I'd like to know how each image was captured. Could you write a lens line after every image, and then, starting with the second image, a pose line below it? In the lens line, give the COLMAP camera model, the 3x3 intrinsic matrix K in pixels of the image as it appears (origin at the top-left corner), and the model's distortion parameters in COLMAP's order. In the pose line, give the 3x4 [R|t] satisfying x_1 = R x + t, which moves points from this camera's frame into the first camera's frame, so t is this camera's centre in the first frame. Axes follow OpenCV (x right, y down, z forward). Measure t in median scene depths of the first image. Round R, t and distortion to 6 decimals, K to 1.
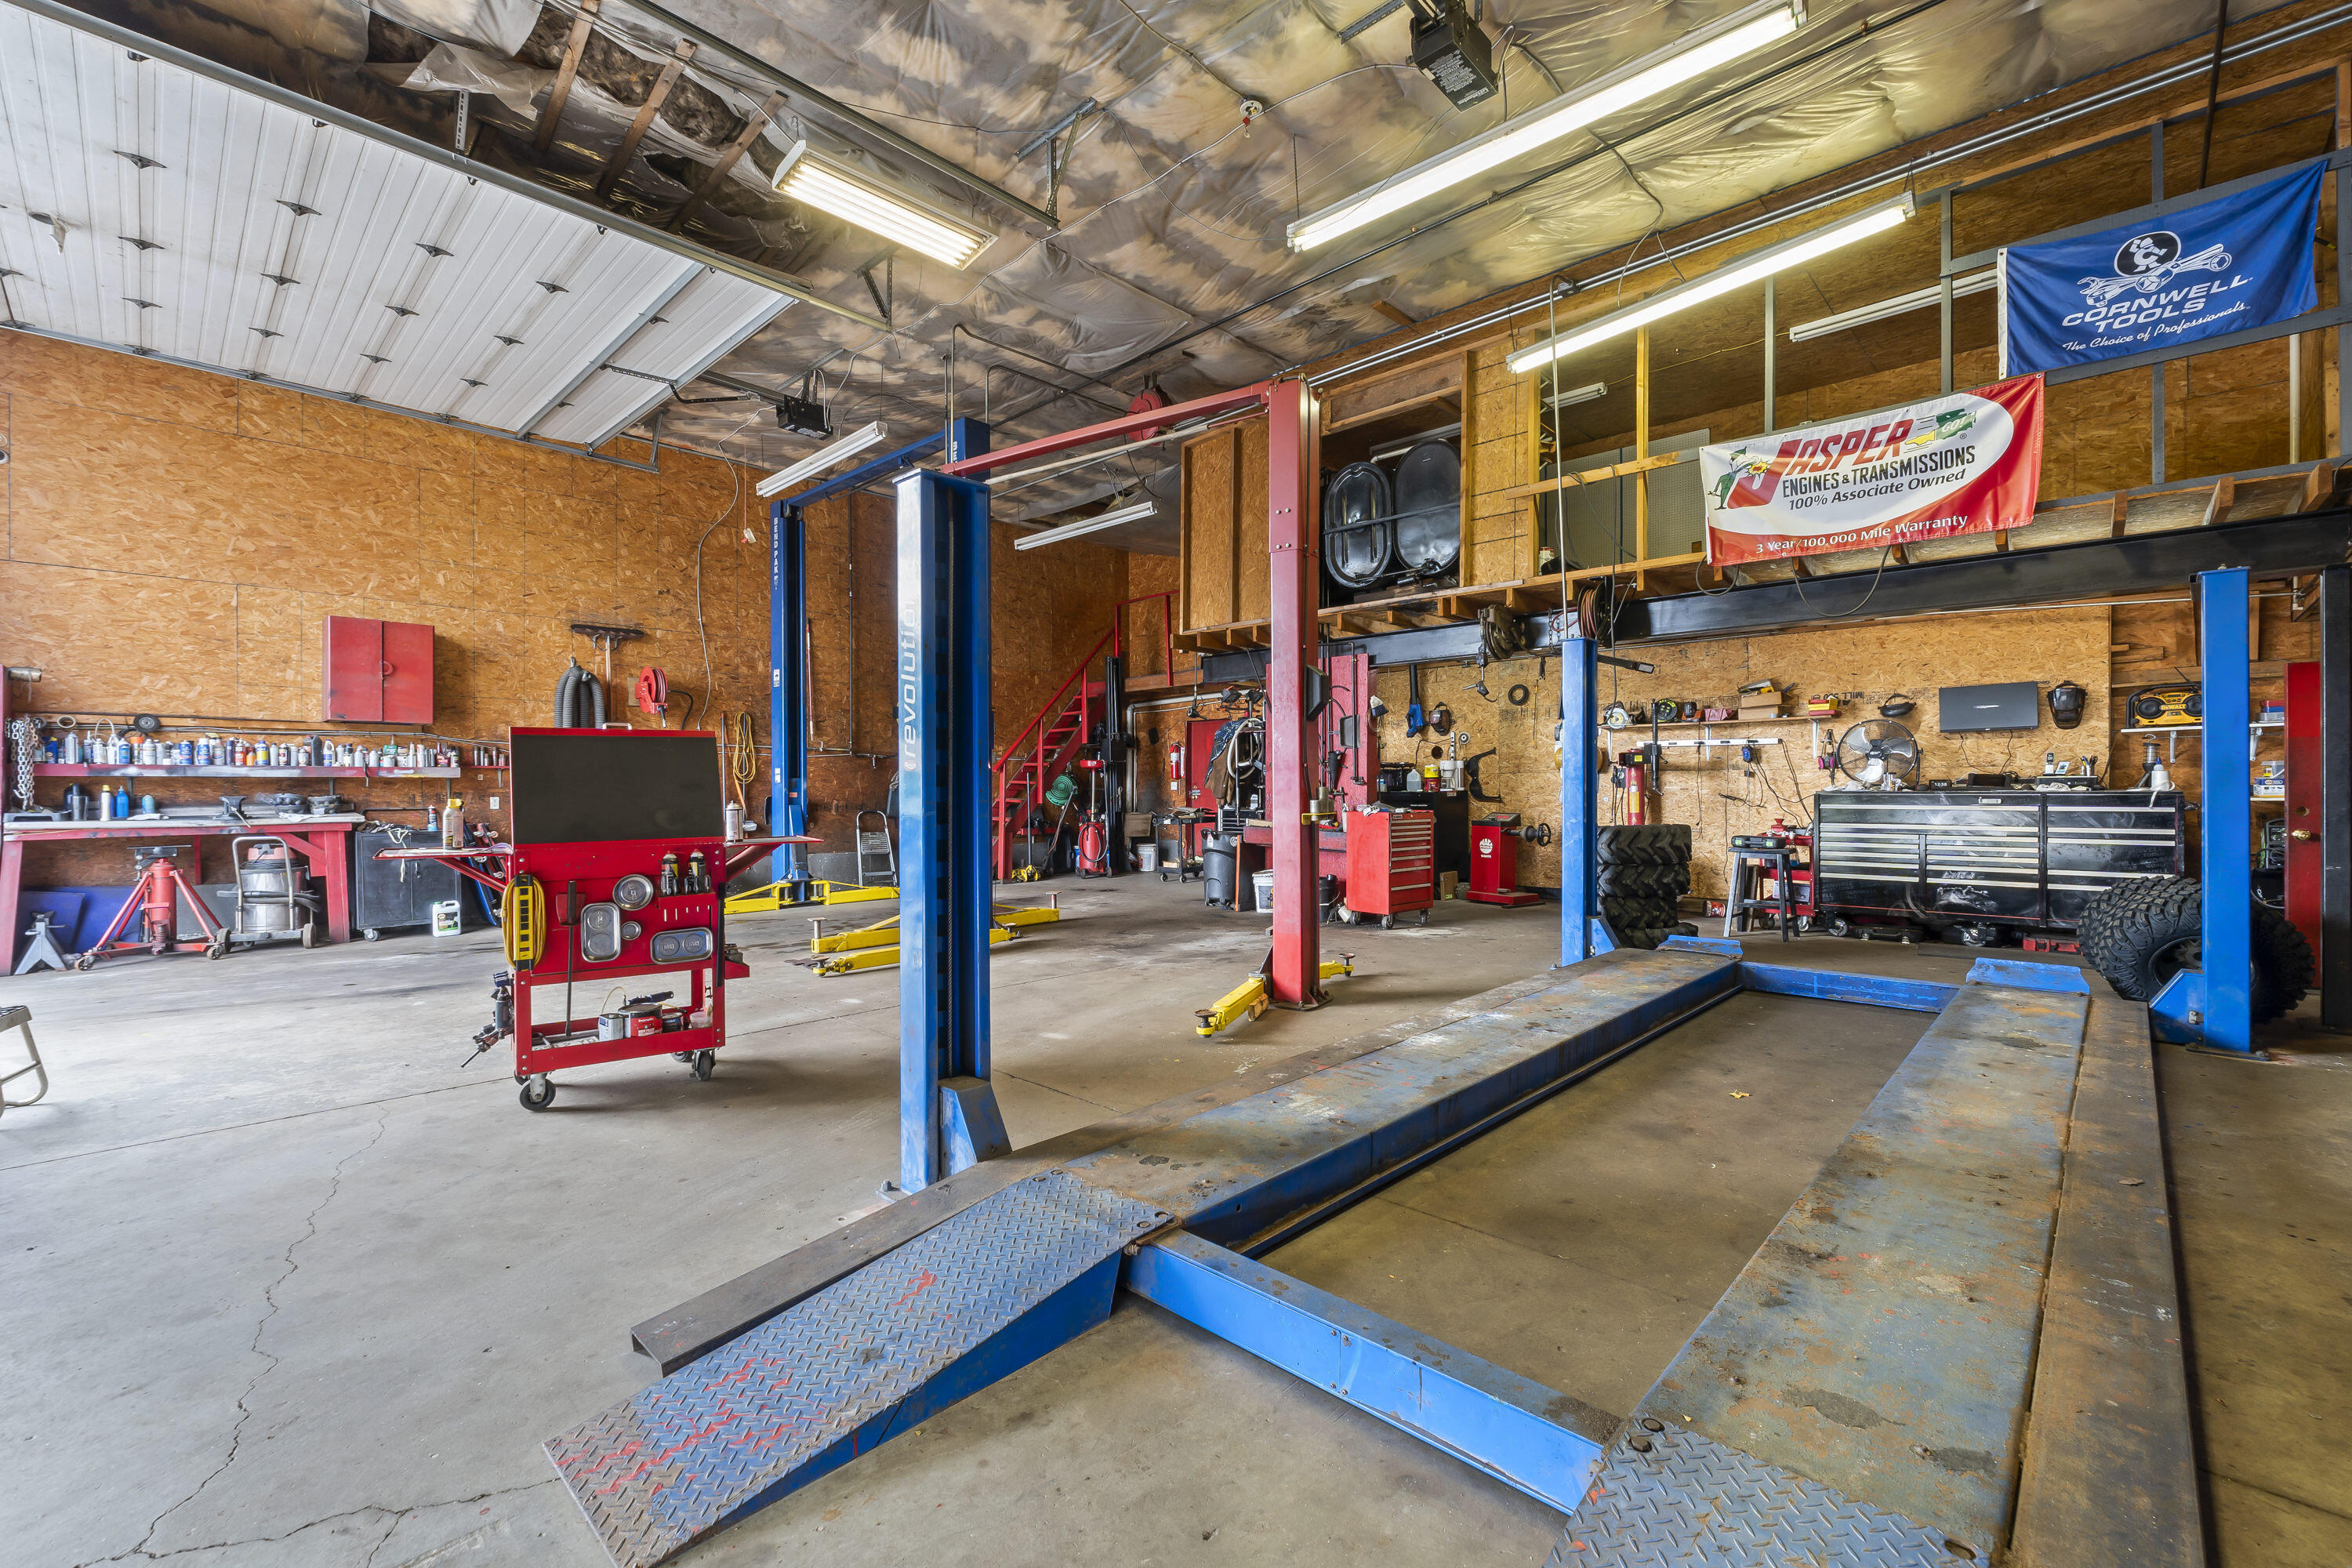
lens RADIAL K [[991.3, 0, 1191.5], [0, 991.3, 774.7], [0, 0, 1]] dist [-0.000864, -0.000059]
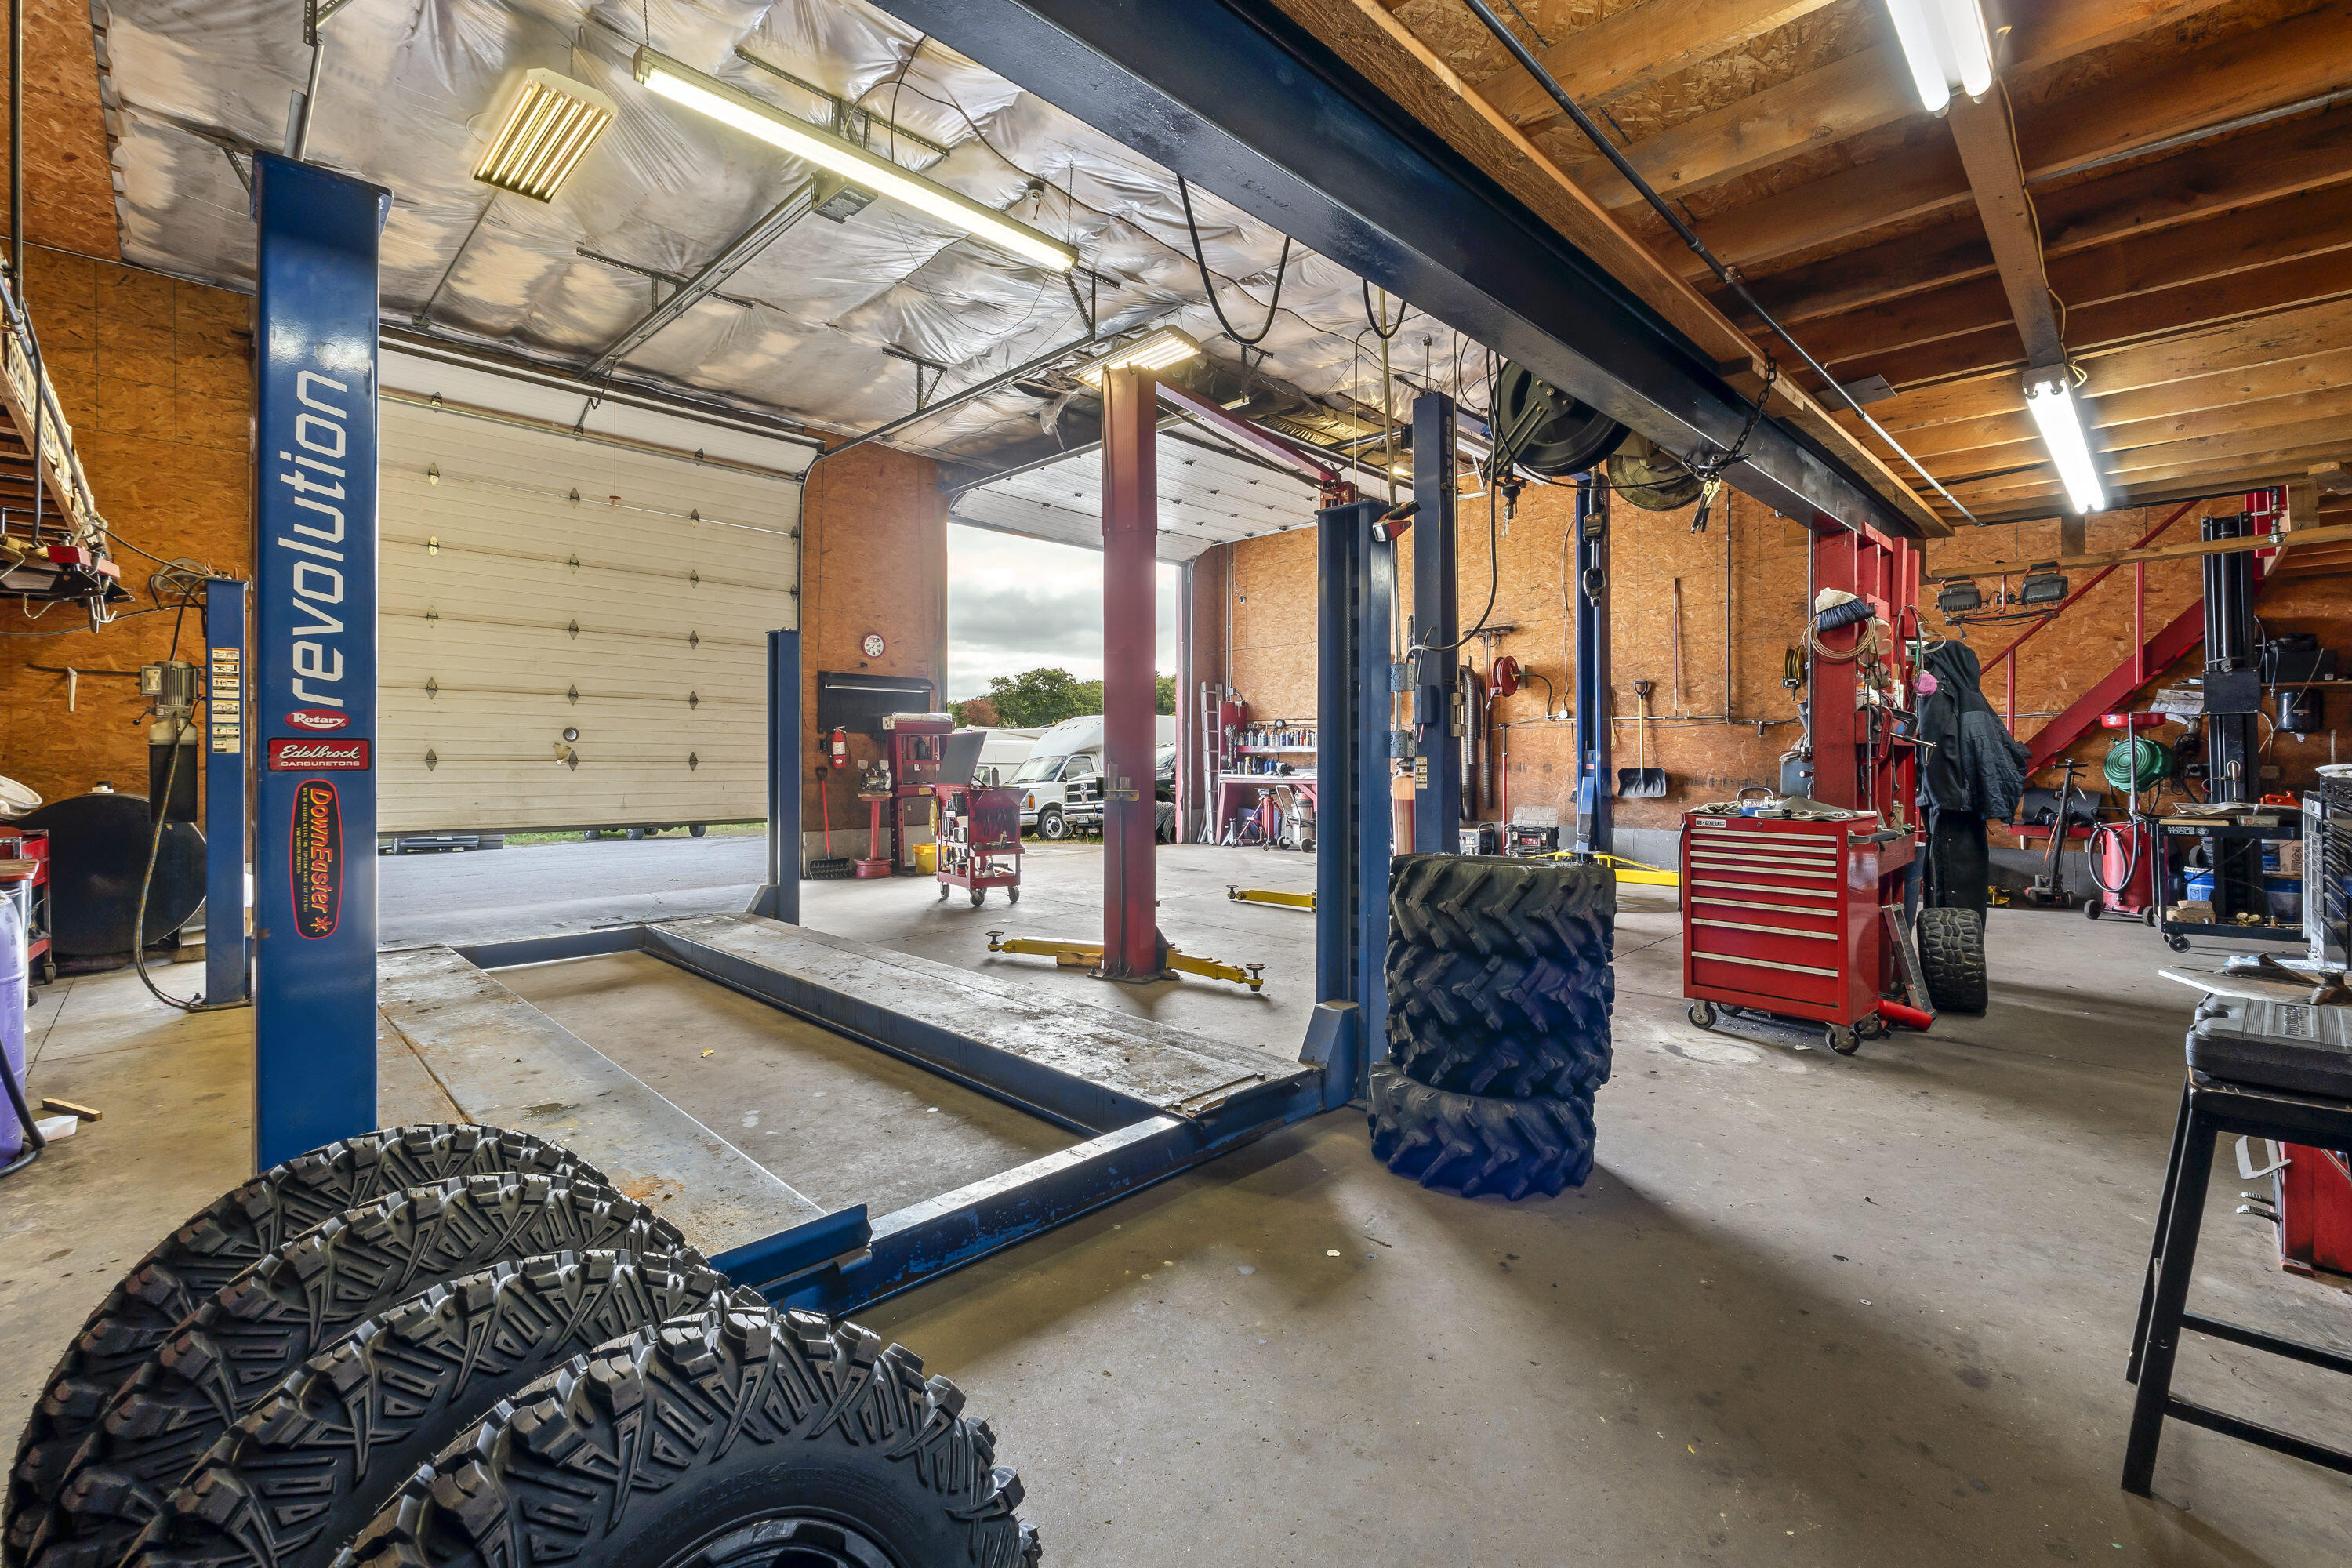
lens RADIAL K [[991.3, 0, 1191.5], [0, 991.3, 774.7], [0, 0, 1]] dist [-0.000864, -0.000059]
pose [[-0.011326, 0.014916, -0.999825, 0.858909], [0.008453, 0.999854, 0.014821, 0.014320], [0.999900, -0.008284, -0.011450, 0.865847]]
